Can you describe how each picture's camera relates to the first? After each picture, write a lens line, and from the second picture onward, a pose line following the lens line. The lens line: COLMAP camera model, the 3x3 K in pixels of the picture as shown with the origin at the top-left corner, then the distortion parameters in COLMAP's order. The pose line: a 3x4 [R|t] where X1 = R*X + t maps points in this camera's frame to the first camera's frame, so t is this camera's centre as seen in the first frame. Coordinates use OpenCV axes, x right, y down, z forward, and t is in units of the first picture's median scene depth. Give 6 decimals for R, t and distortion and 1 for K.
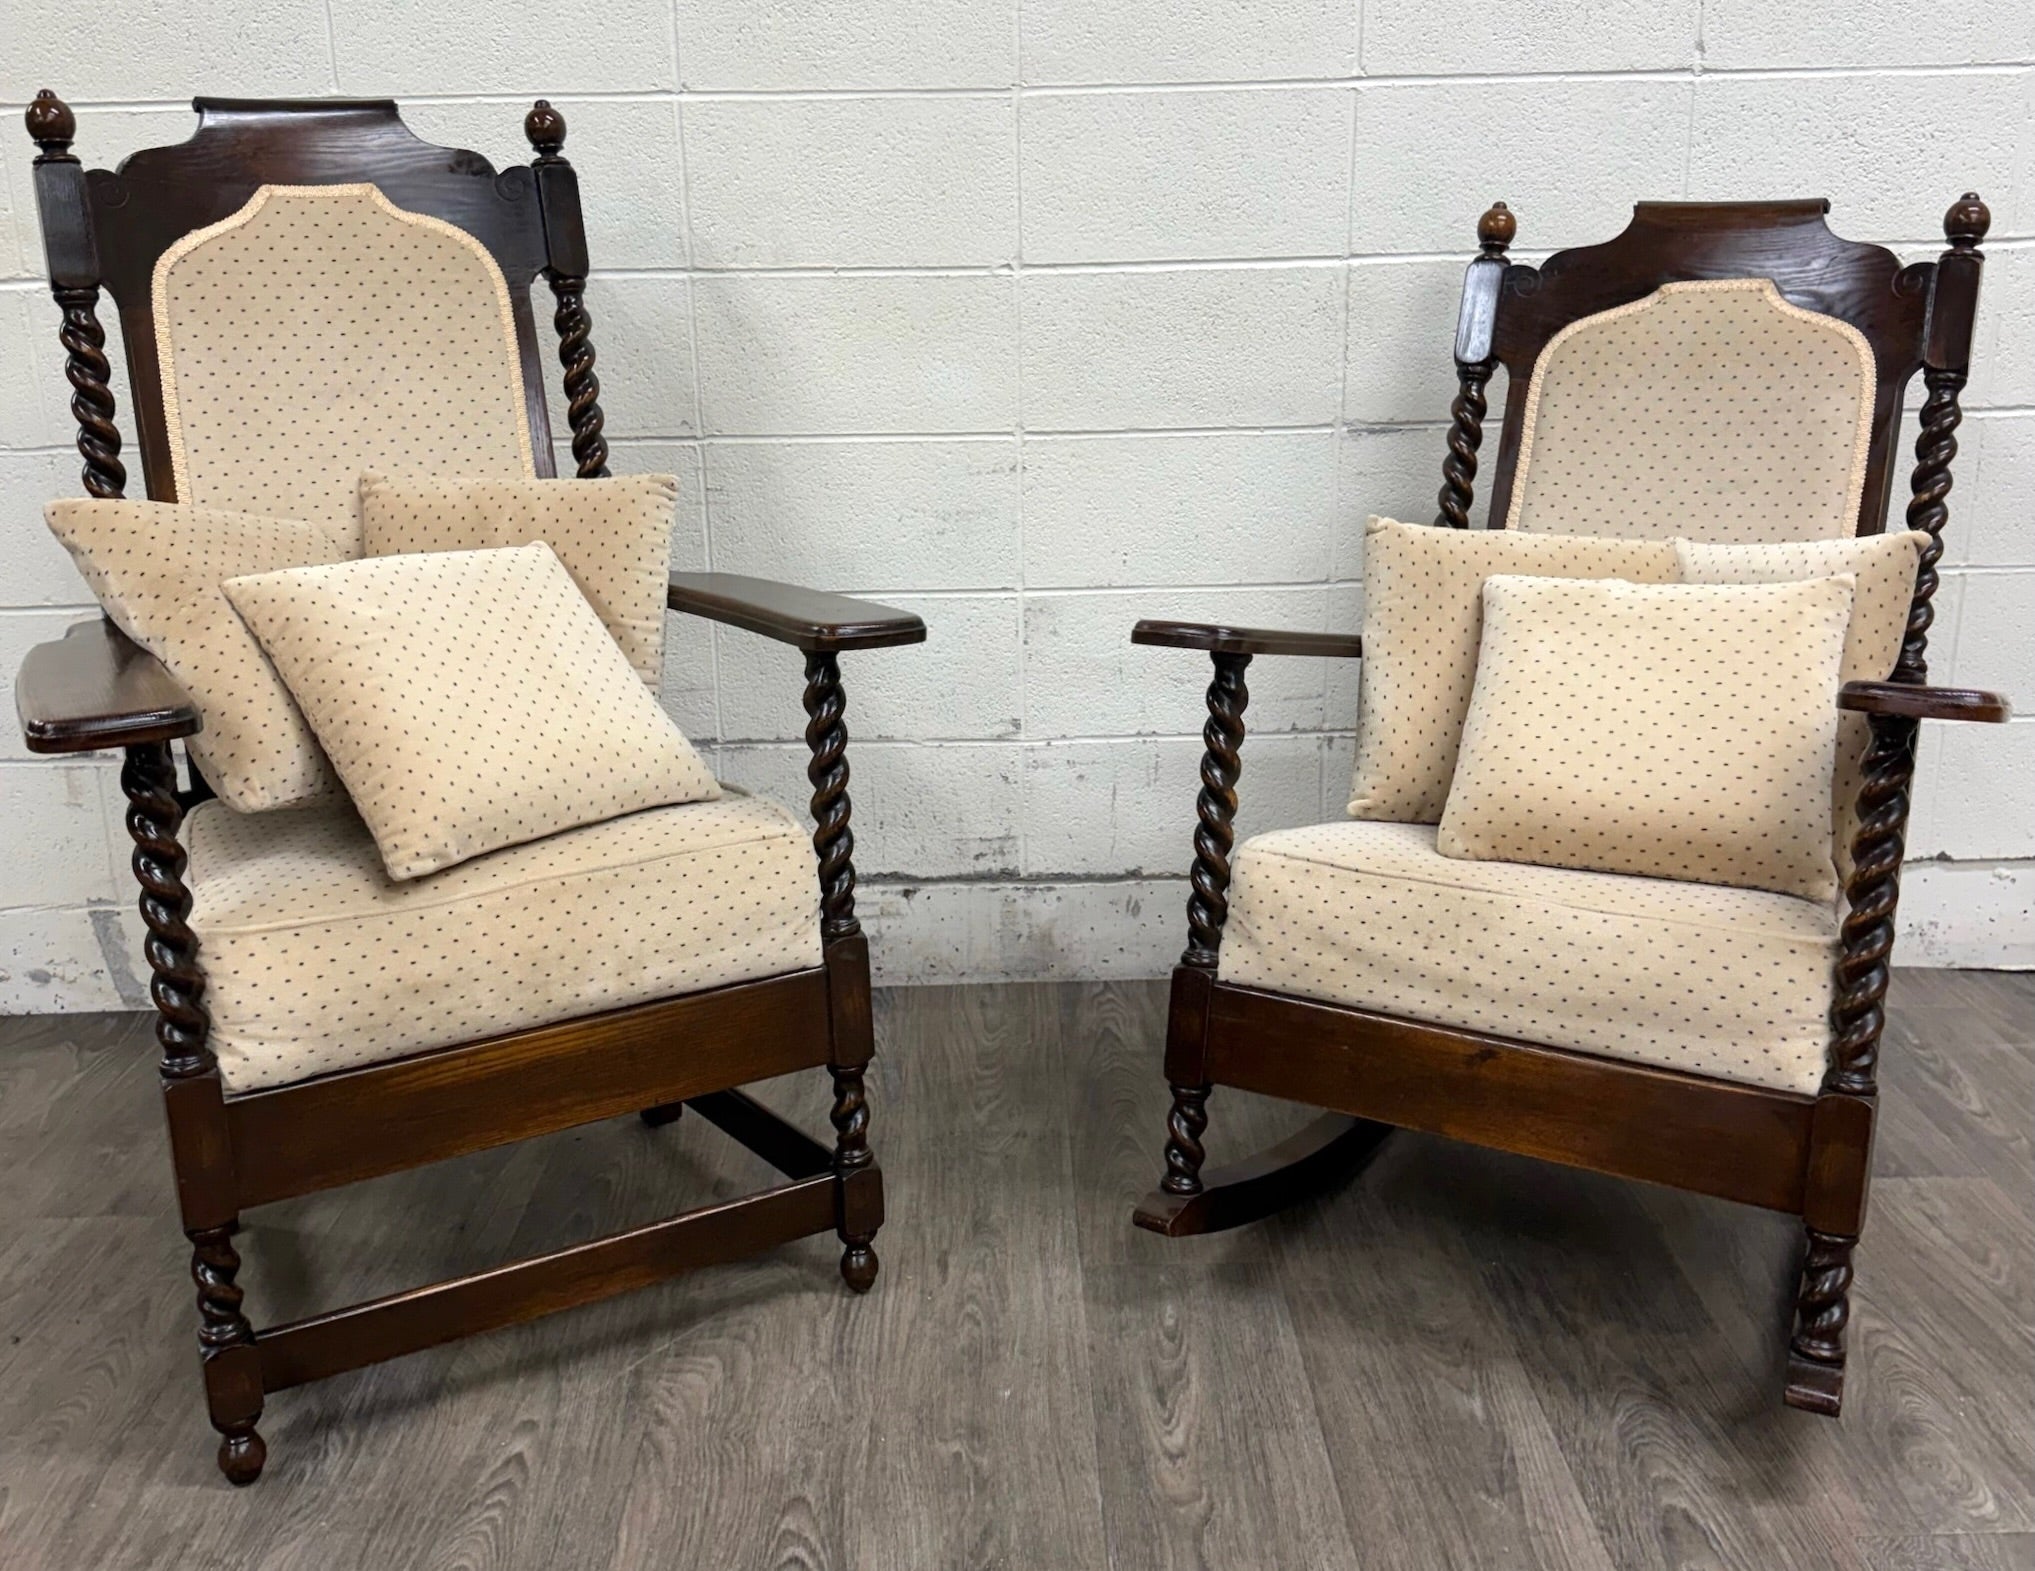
lens RADIAL K [[1917.5, 0, 1020.3], [0, 1917.5, 794.5], [0, 0, 1]] dist [0.023570, 0.000000]
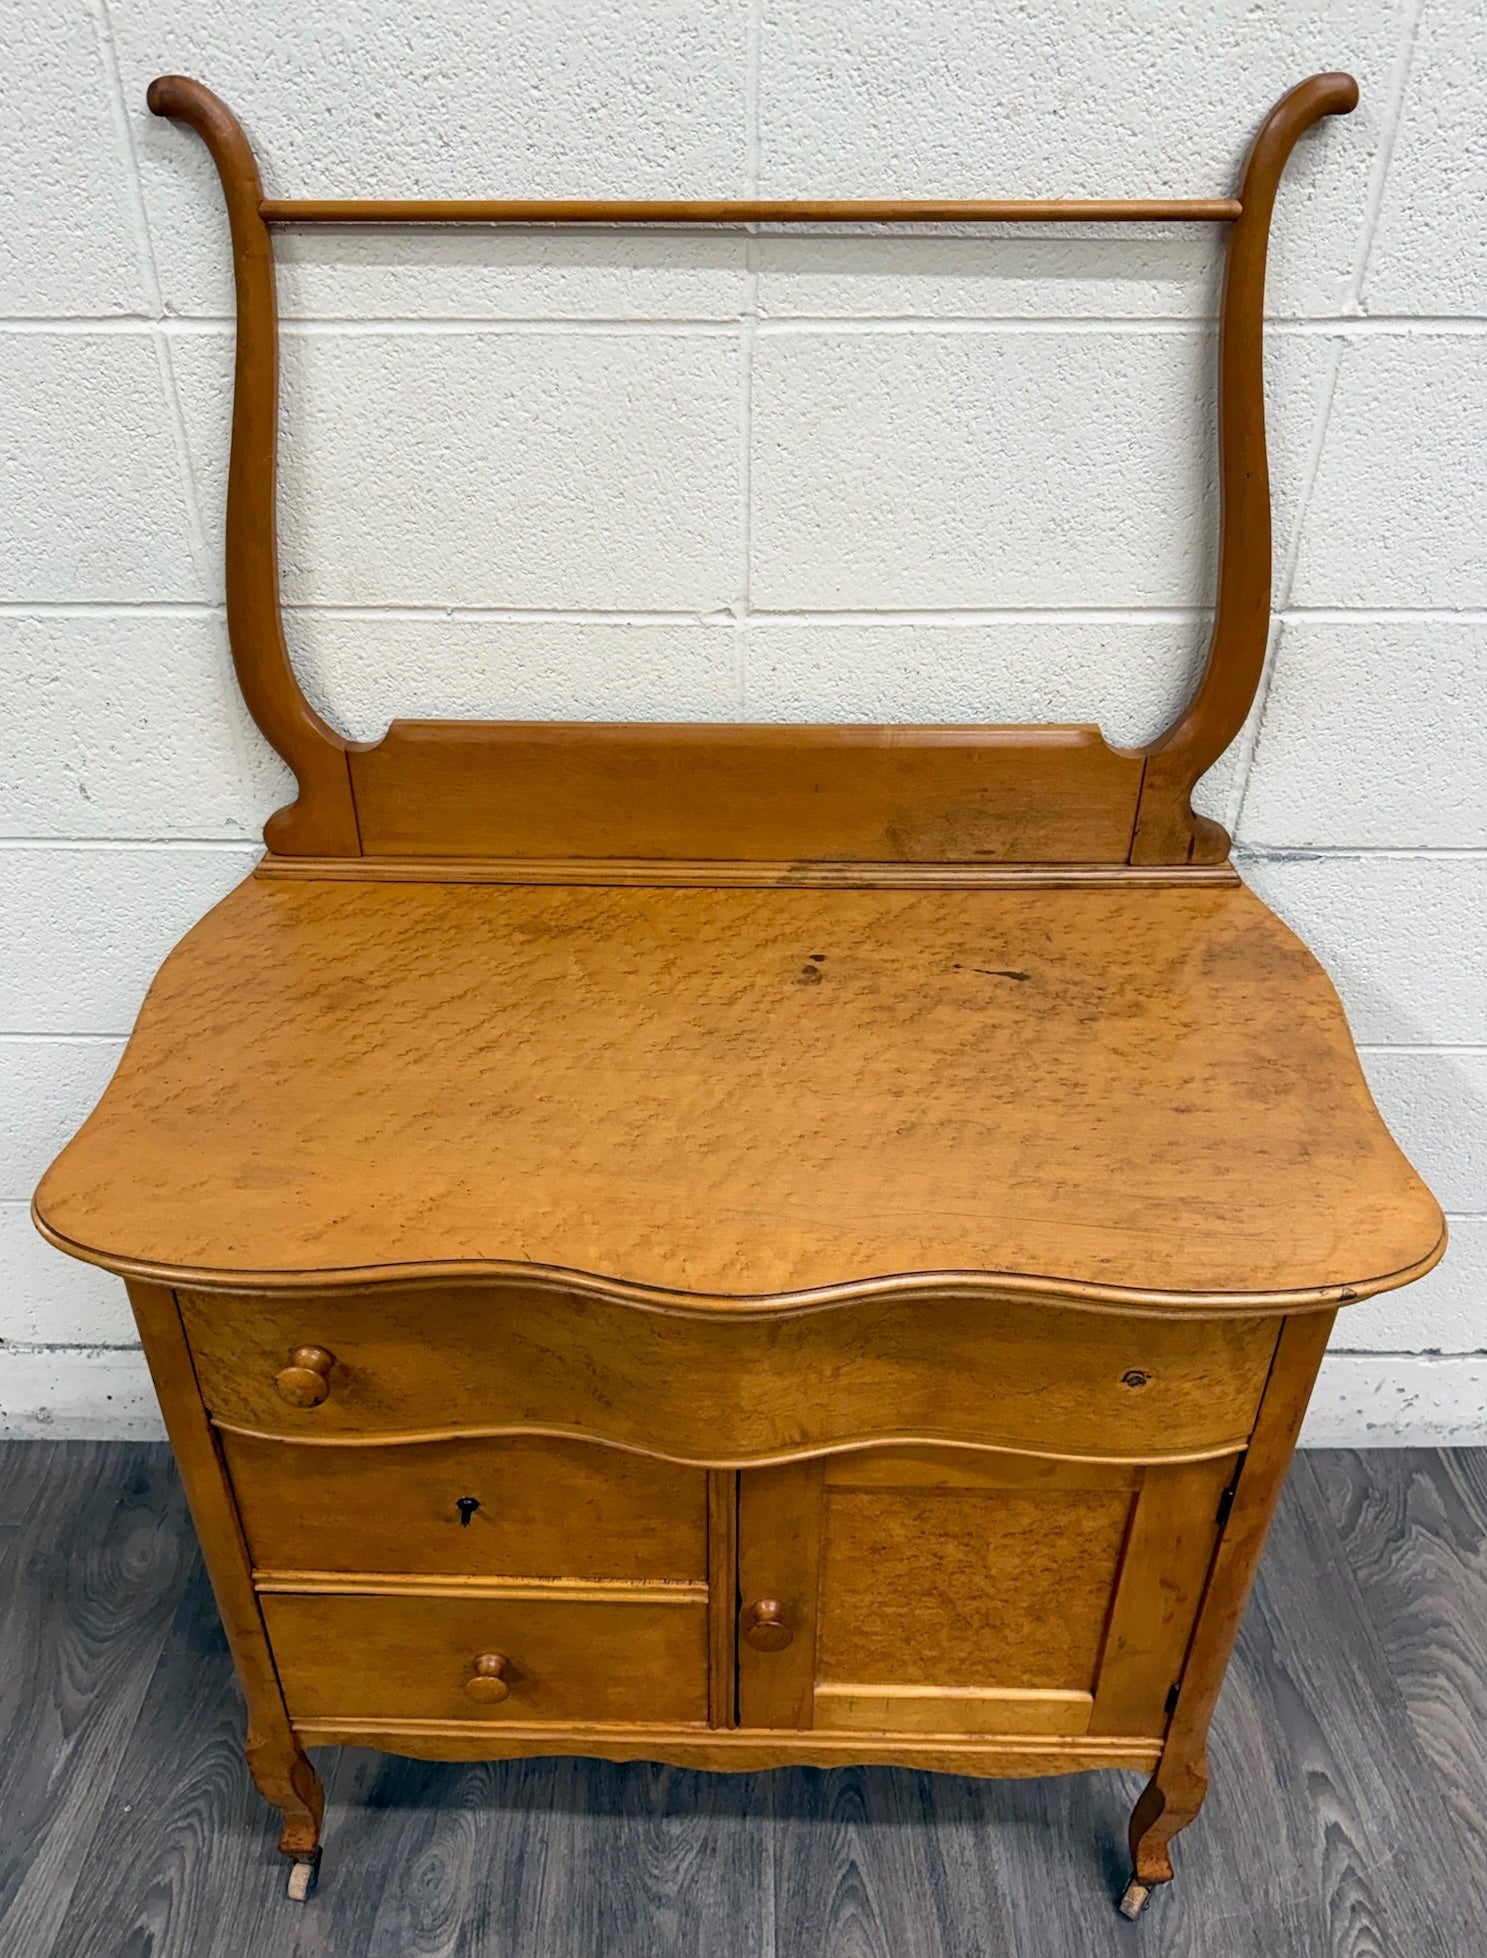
lens RADIAL K [[1468.6, 0, 720.4], [0, 1468.6, 964.2], [0, 0, 1]] dist [-0.000403, -0.009920]
pose [[0.999362, 0.032480, -0.014856, 0.002203], [-0.027786, 0.968357, 0.248019, -0.289368], [0.022441, -0.247448, 0.968641, 0.529009]]
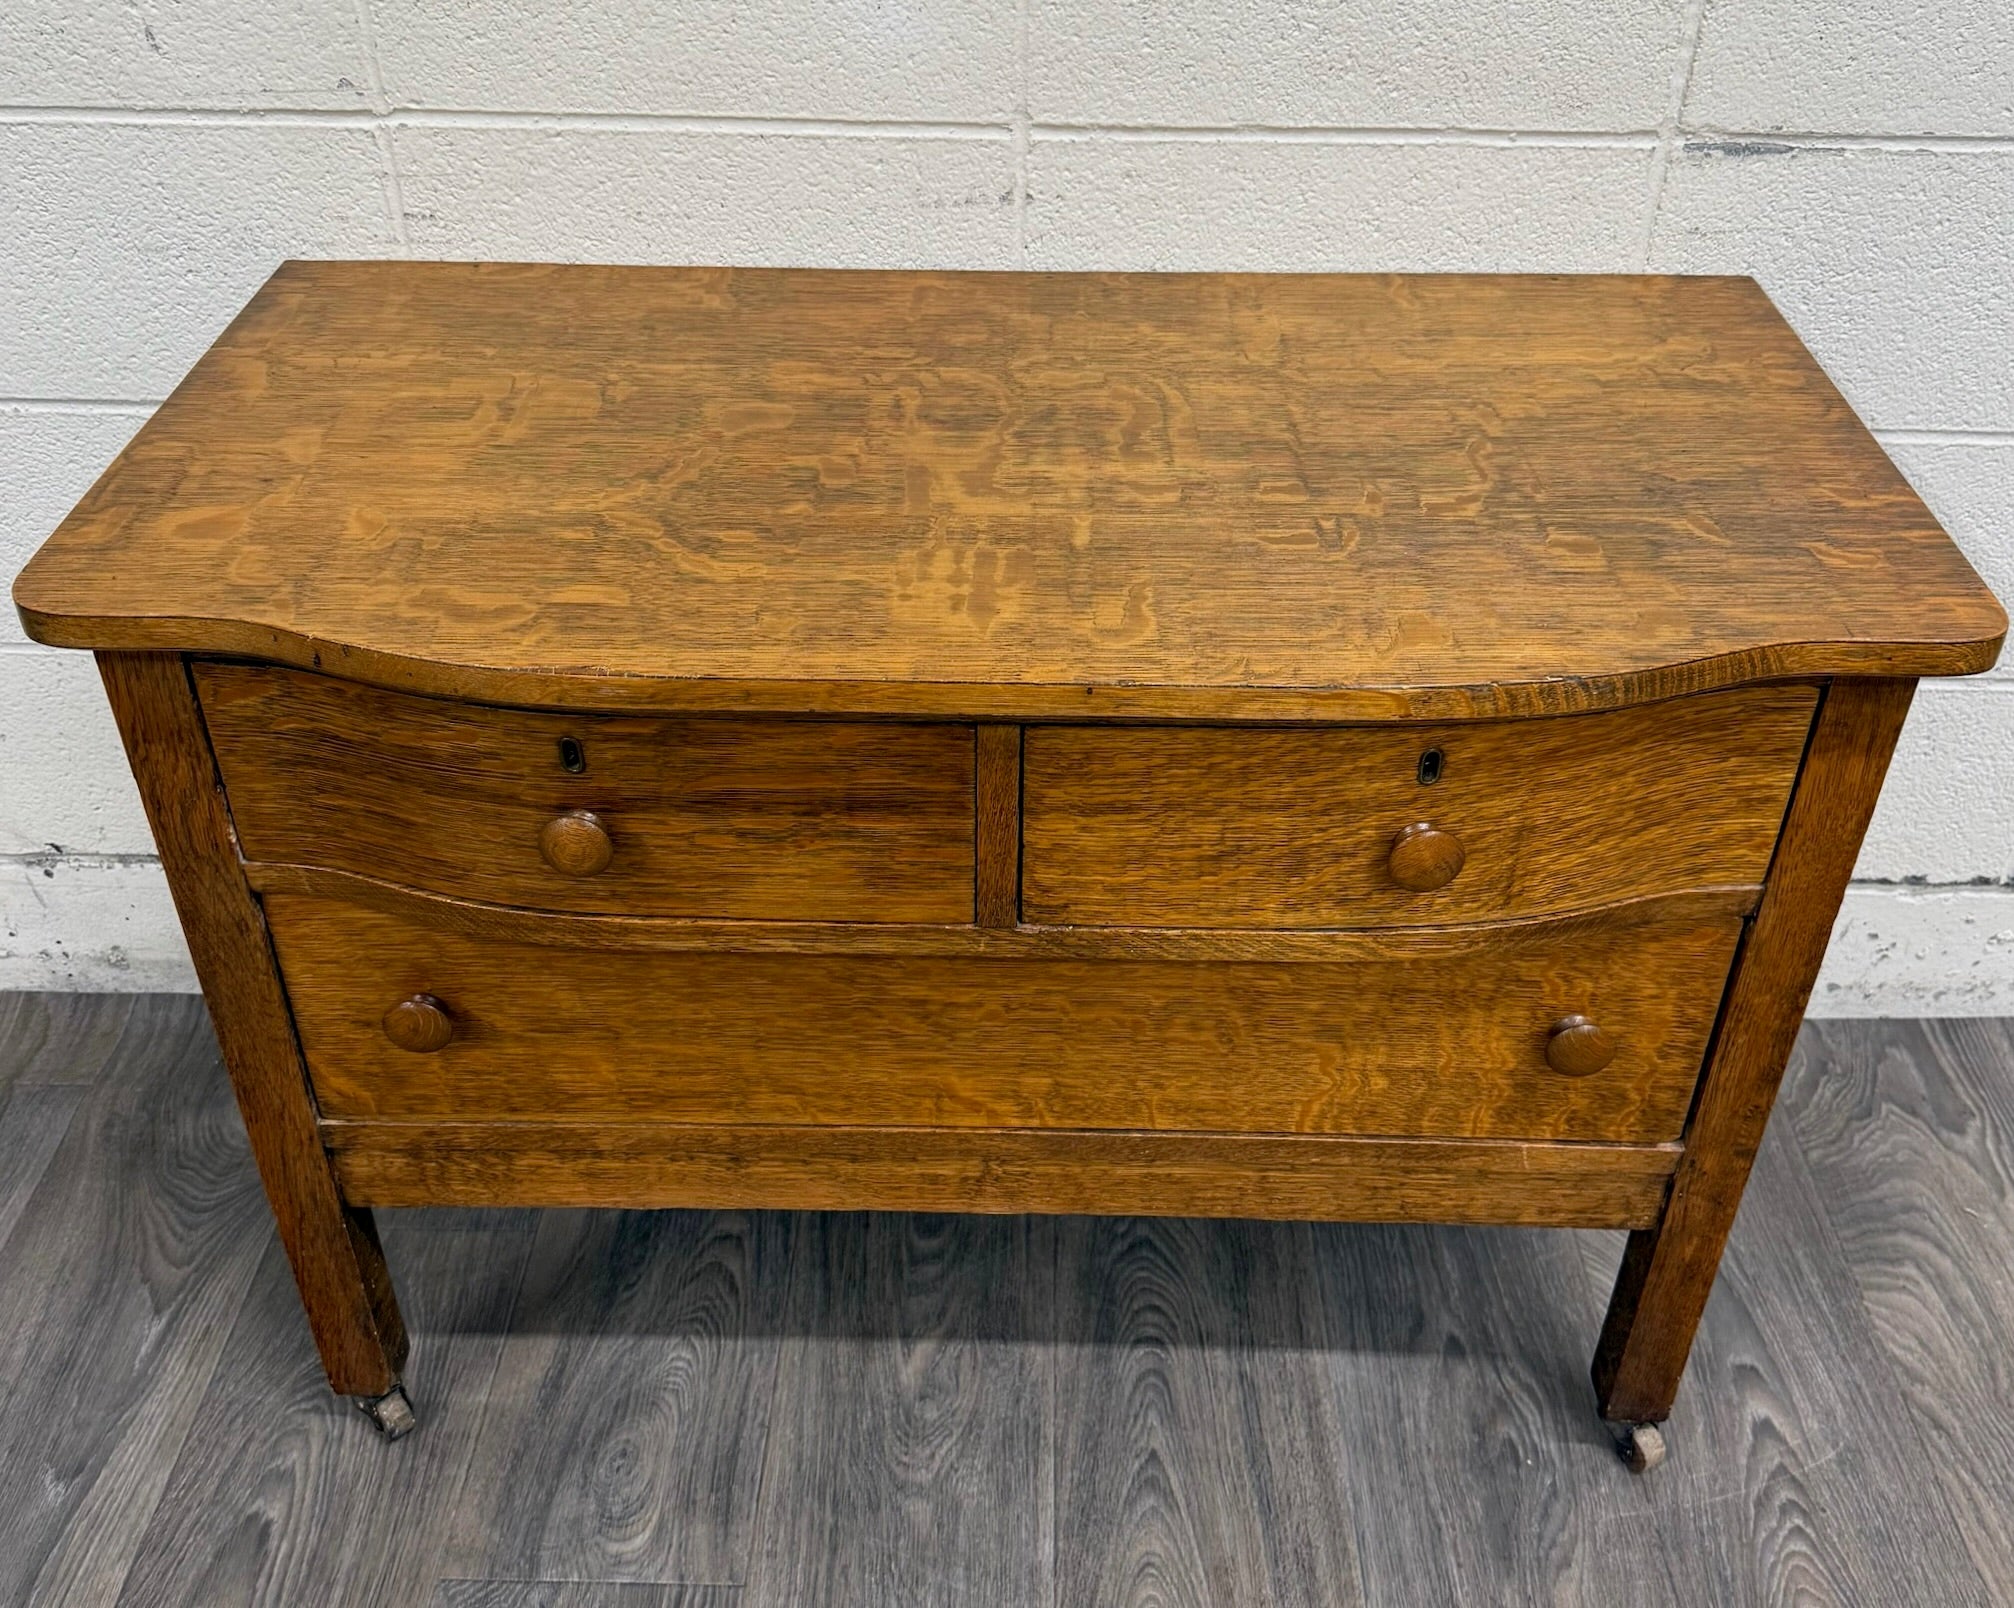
lens RADIAL K [[1955.0, 0, 1007.3], [0, 1955.0, 804.3], [0, 0, 1]] dist [0.002349, 0.000000]
pose [[0.999023, 0.042585, -0.011813, 0.009815], [-0.036501, 0.945811, 0.322660, -0.196056], [0.024913, -0.321913, 0.946441, 0.489977]]
